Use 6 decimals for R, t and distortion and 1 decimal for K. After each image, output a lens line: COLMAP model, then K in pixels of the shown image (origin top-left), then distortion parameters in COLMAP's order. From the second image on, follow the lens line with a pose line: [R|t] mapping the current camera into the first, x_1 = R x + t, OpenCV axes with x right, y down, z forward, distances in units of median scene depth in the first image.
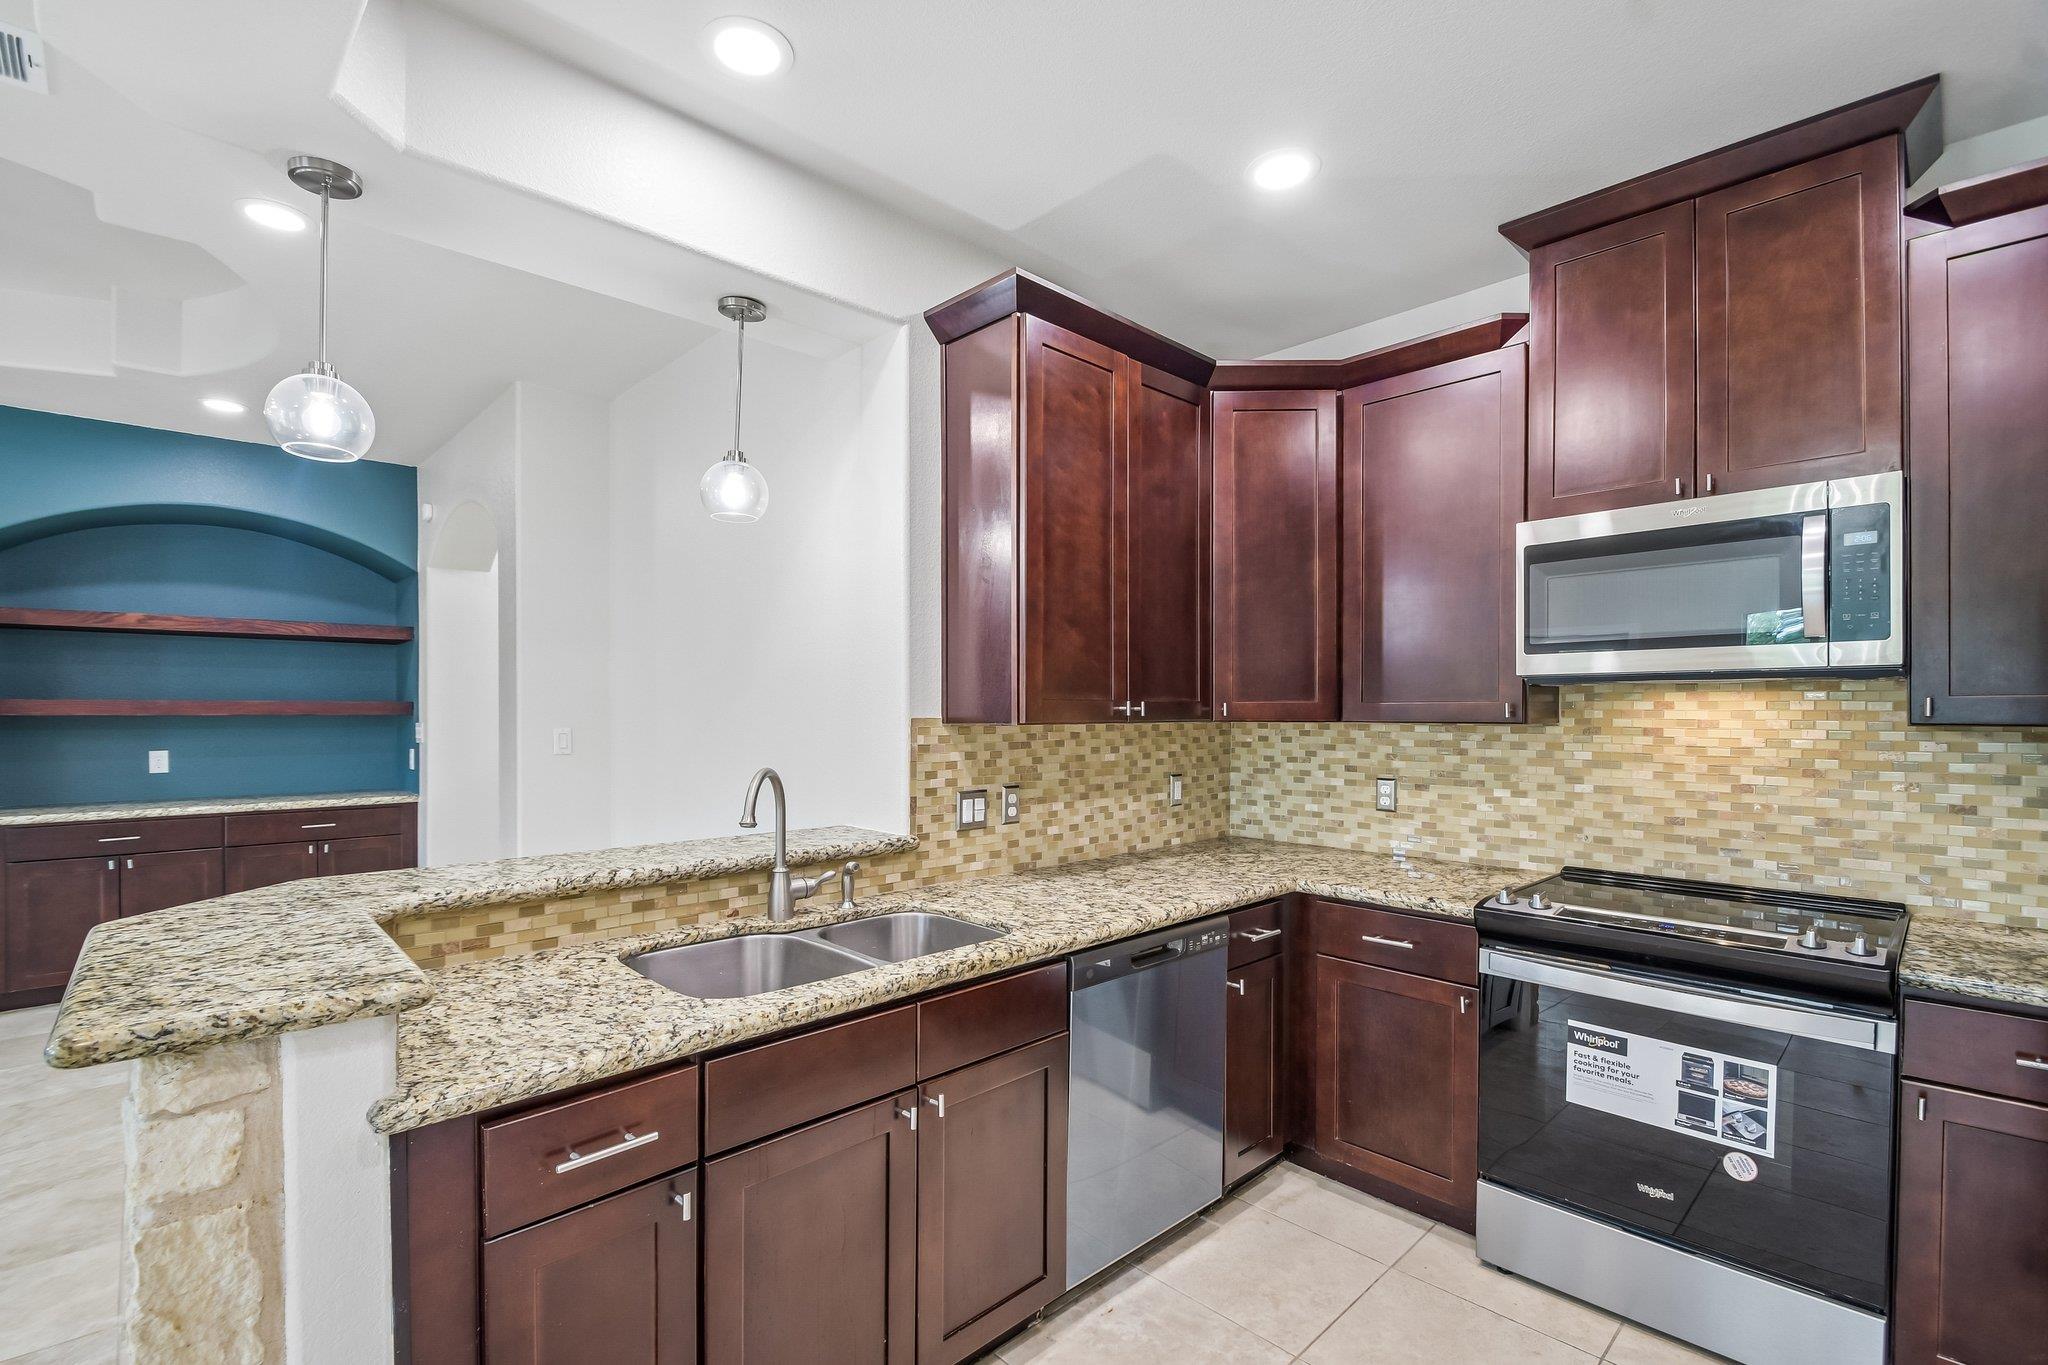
lens RADIAL K [[940.0, 0, 1036.1], [0, 940.0, 713.3], [0, 0, 1]] dist [0.004795, -0.006713]
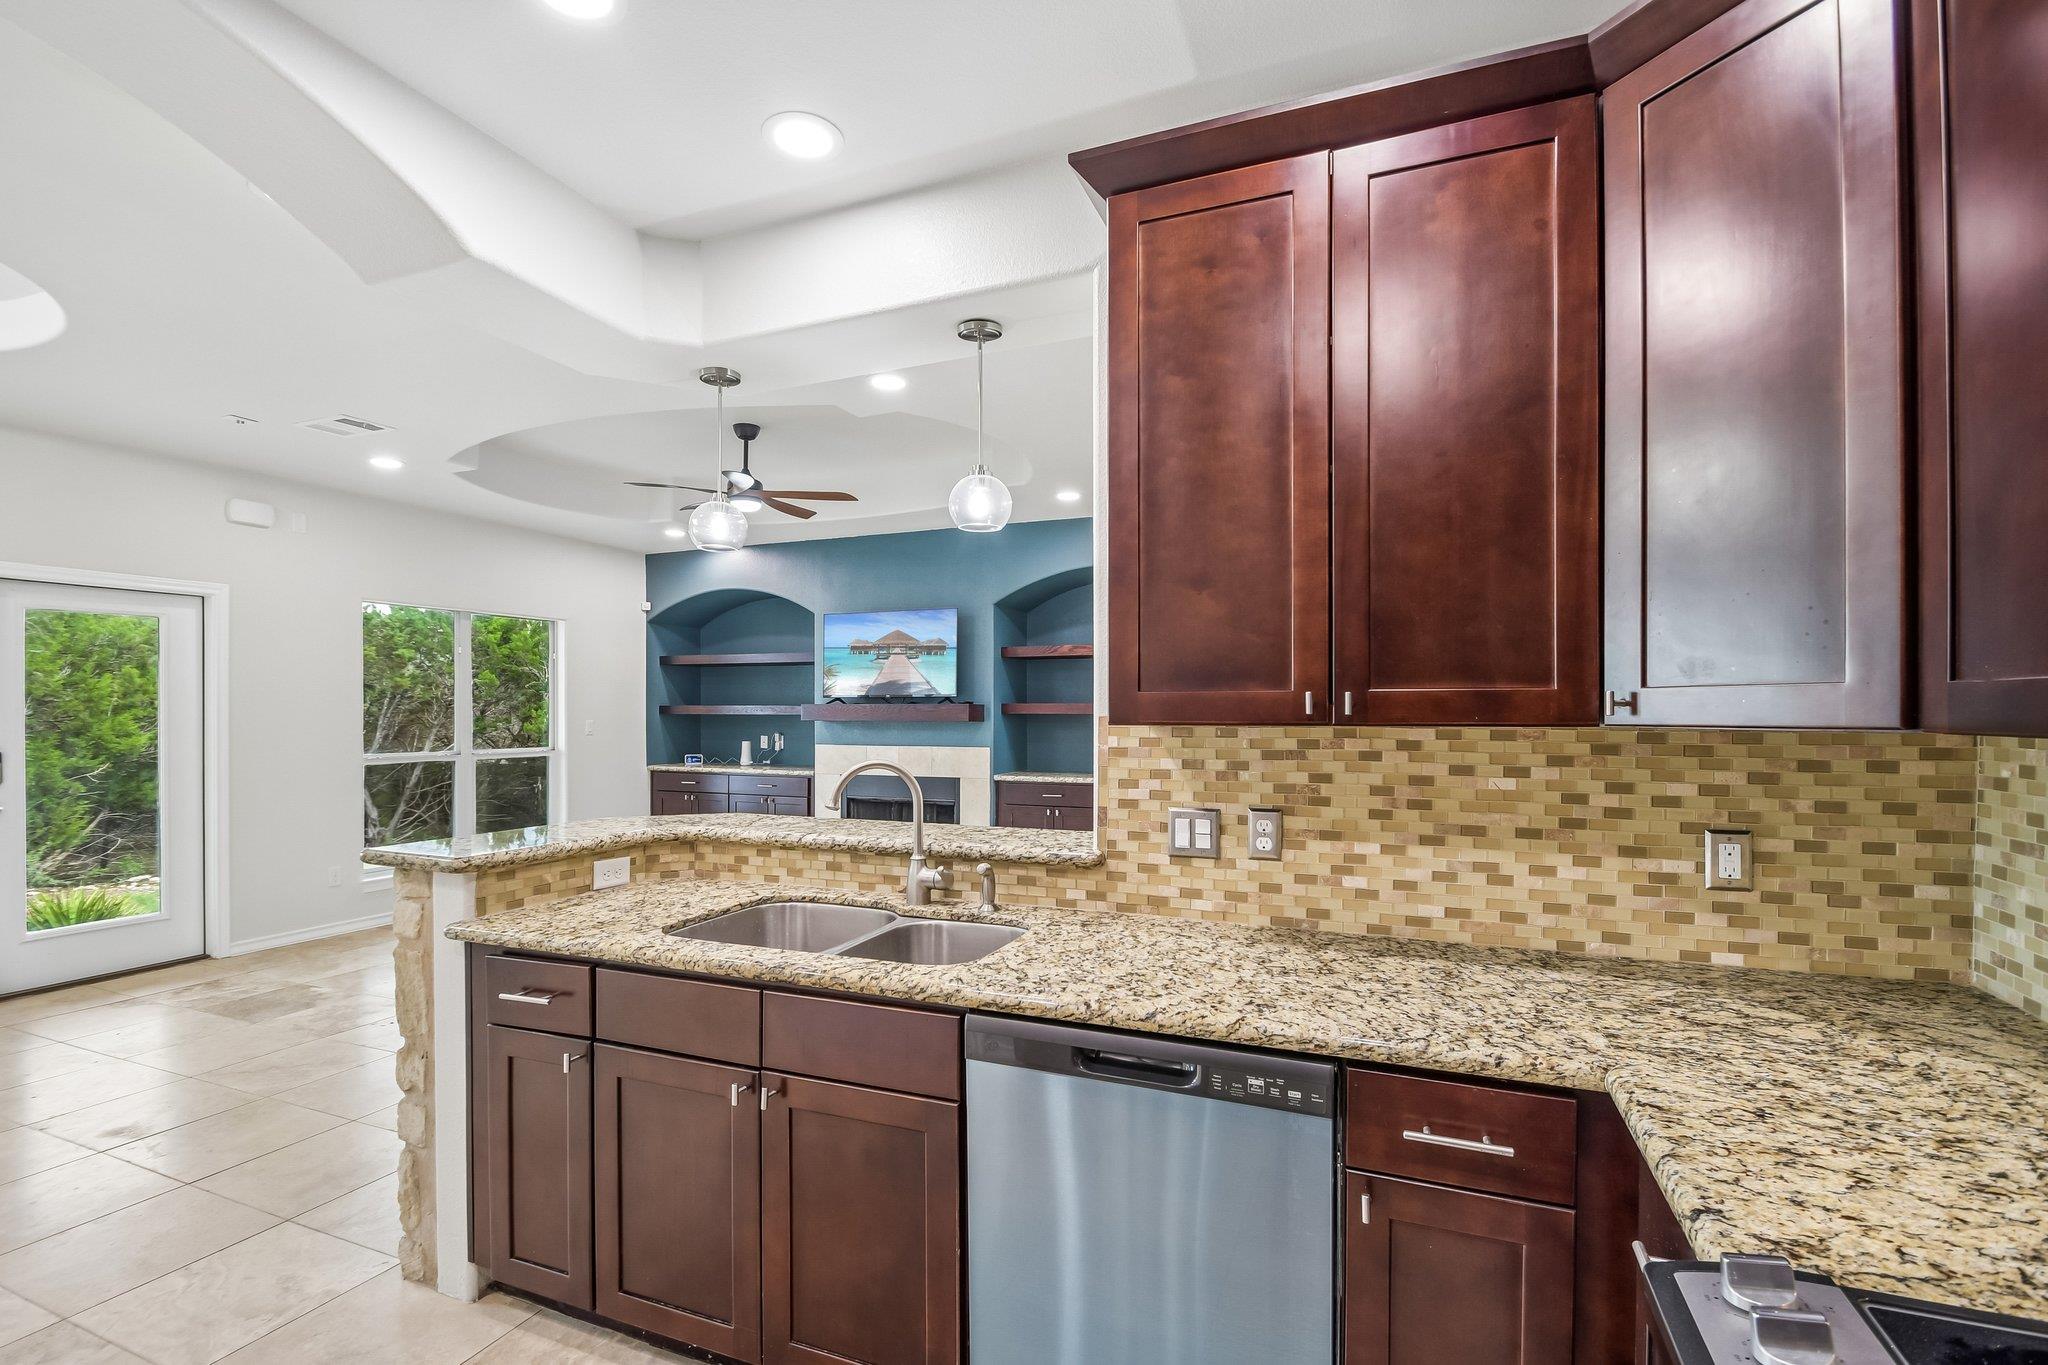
lens RADIAL K [[940.0, 0, 1031.0], [0, 940.0, 714.5], [0, 0, 1]] dist [0.004795, -0.006713]
pose [[0.385922, 0.001716, -0.922530, 0.573267], [-0.003332, 0.999994, 0.000466, 0.003081], [0.922525, 0.002894, 0.385925, 0.534300]]
